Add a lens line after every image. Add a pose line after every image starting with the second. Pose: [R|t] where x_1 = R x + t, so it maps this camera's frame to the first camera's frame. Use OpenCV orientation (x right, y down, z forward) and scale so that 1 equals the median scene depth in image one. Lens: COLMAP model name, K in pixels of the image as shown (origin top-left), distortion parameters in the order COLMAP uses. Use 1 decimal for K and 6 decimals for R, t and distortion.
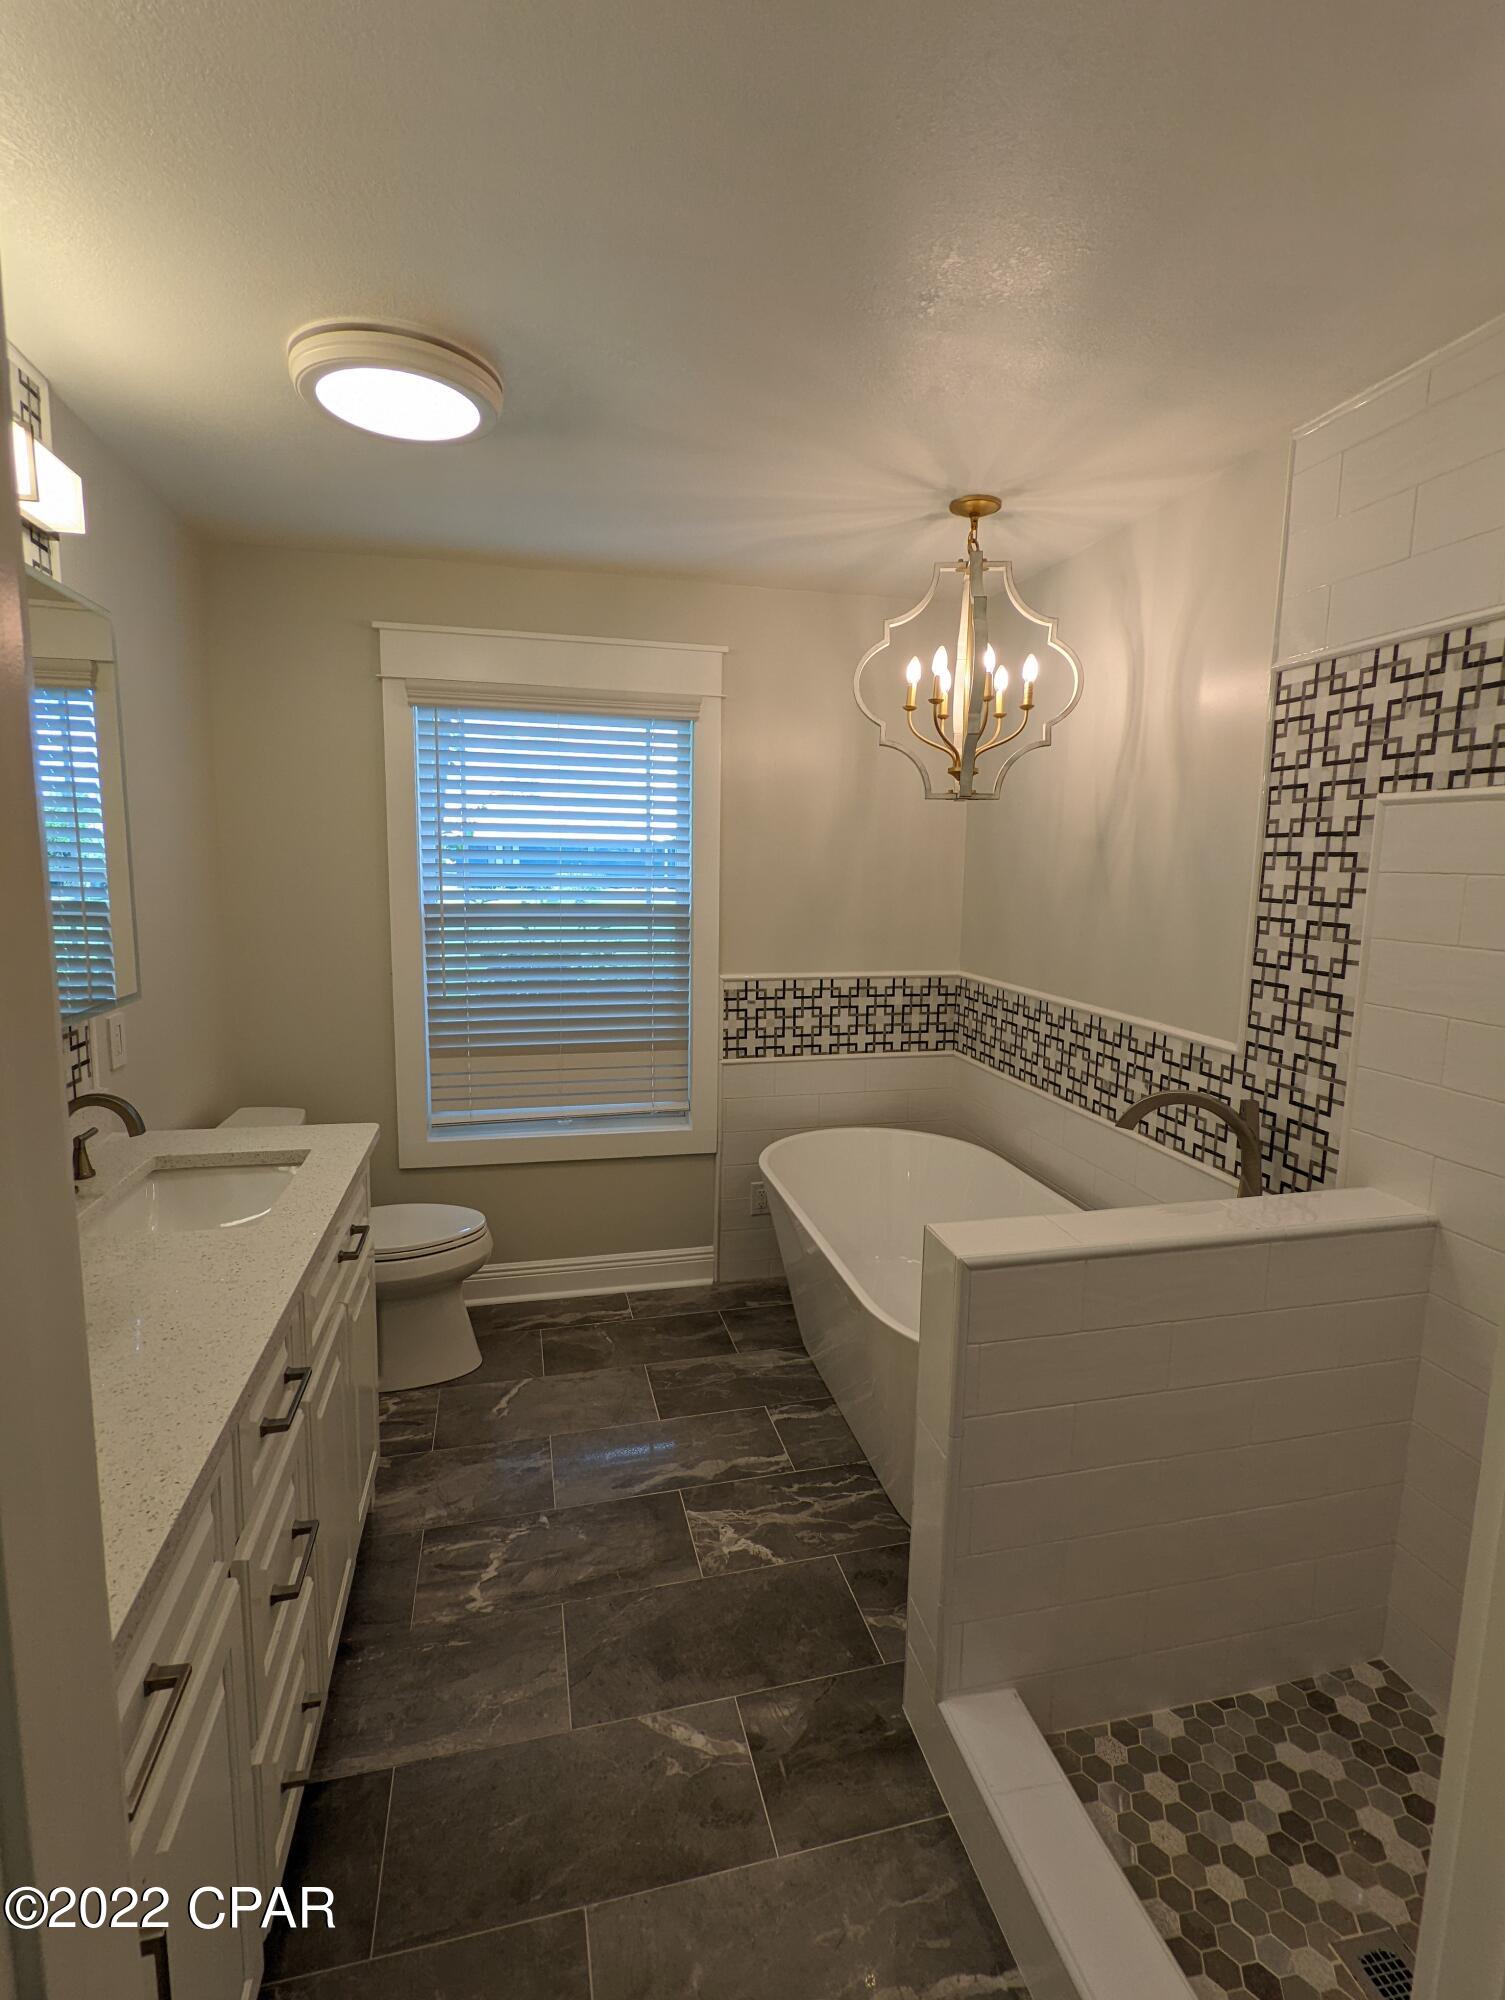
lens RADIAL K [[949.8, 0, 749.3], [0, 949.8, 997.4], [0, 0, 1]] dist [0.000036, -0.002007]
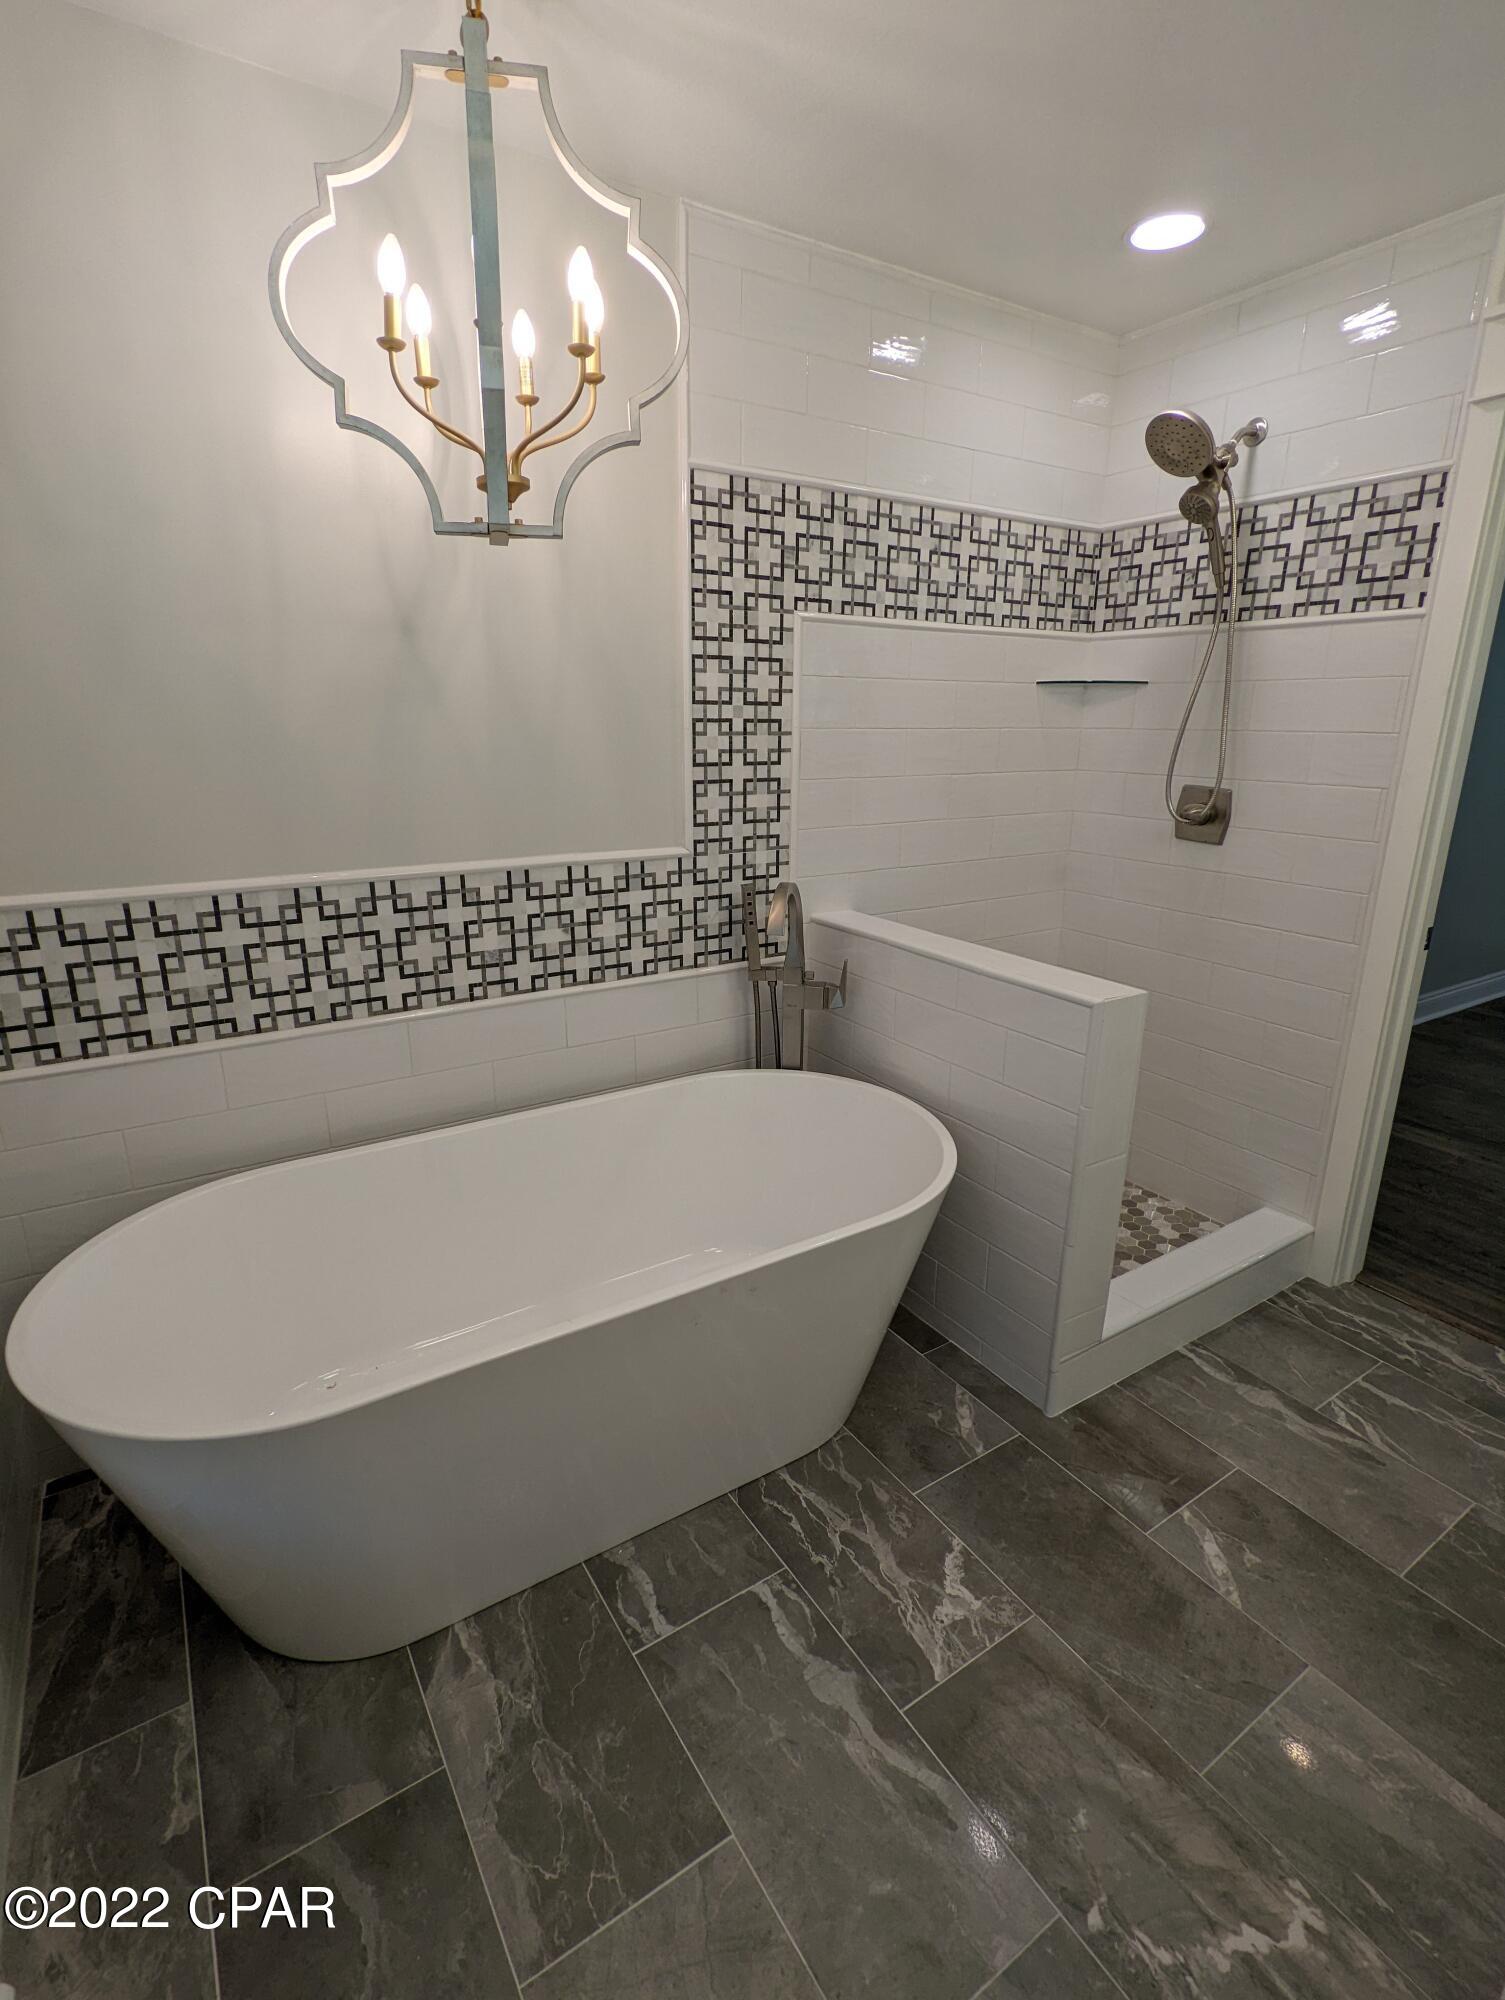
lens RADIAL K [[949.8, 0, 749.3], [0, 949.8, 997.4], [0, 0, 1]] dist [0.000036, -0.002007]
pose [[-0.325351, -0.286263, 0.901221, -0.532364], [0.124658, 0.931772, 0.340970, -0.152381], [-0.937340, 0.223280, -0.267468, 1.326520]]
